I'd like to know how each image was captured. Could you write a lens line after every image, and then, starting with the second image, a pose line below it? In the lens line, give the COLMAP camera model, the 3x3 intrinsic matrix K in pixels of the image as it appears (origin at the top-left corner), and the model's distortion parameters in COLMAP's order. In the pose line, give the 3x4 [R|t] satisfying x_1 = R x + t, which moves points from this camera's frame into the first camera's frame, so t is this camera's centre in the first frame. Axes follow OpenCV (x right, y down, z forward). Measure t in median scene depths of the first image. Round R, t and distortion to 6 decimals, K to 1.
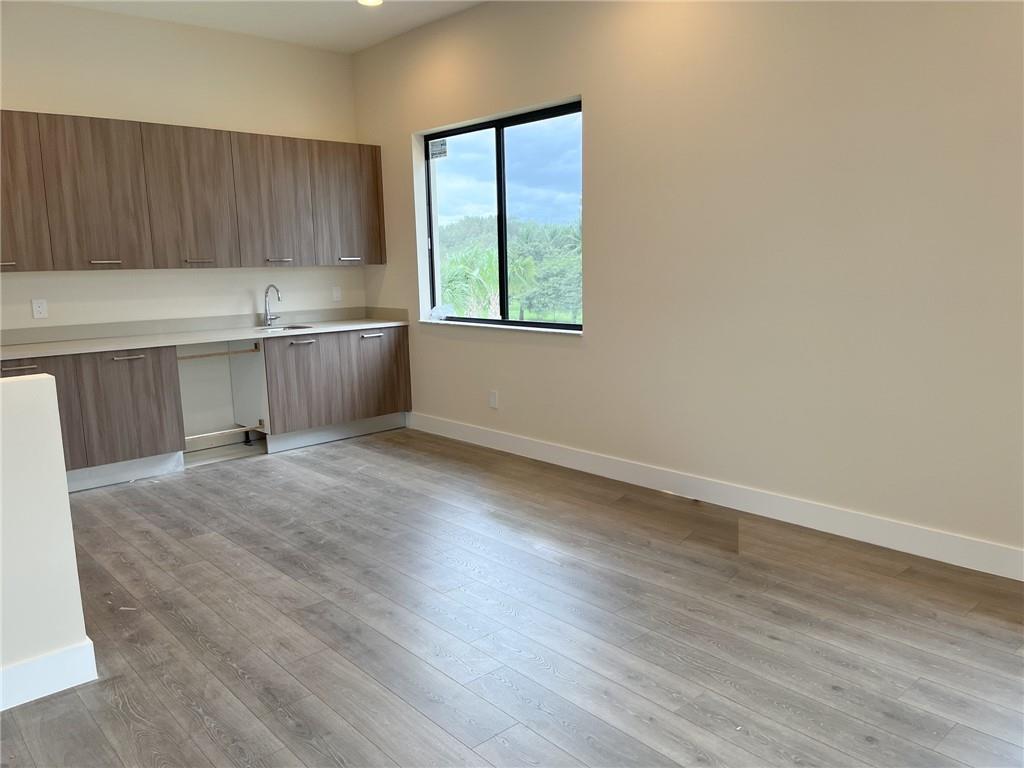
lens RADIAL K [[778.4, 0, 510.9], [0, 778.4, 384.1], [0, 0, 1]] dist [0.027024, -0.013712]
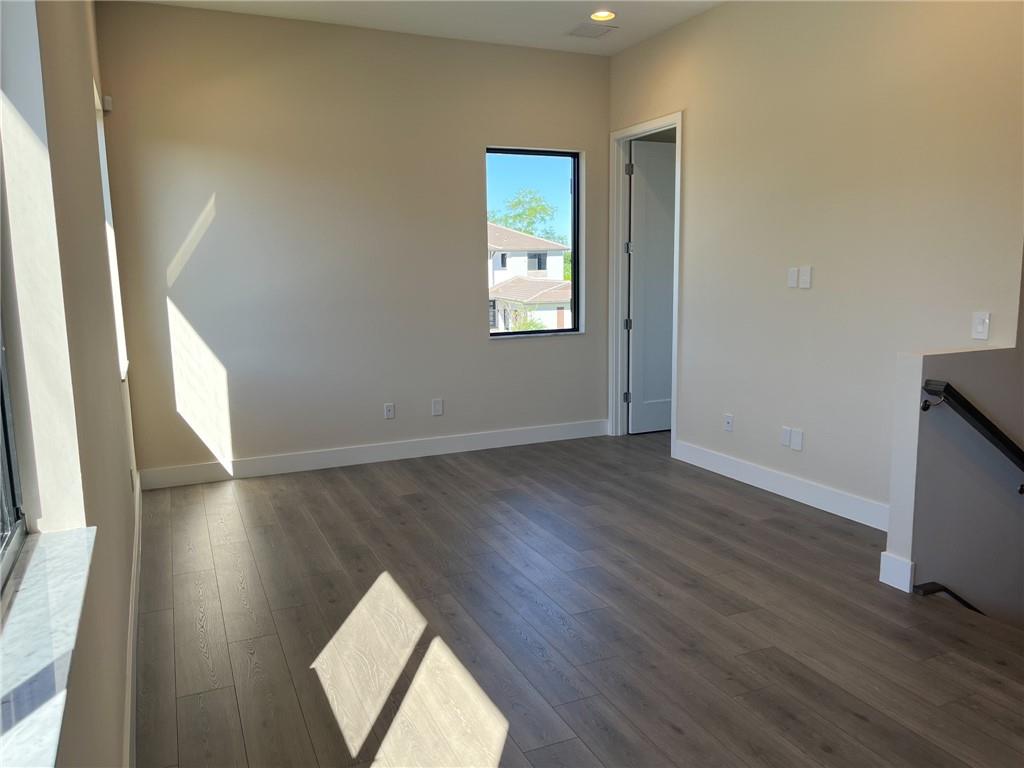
lens RADIAL K [[778.4, 0, 511.8], [0, 778.4, 383.0], [0, 0, 1]] dist [0.027024, -0.013712]
pose [[-0.952604, -0.008365, 0.304098, -0.323884], [0.087195, 0.950173, 0.299279, -0.384116], [-0.291449, 0.311610, -0.904410, 2.208526]]
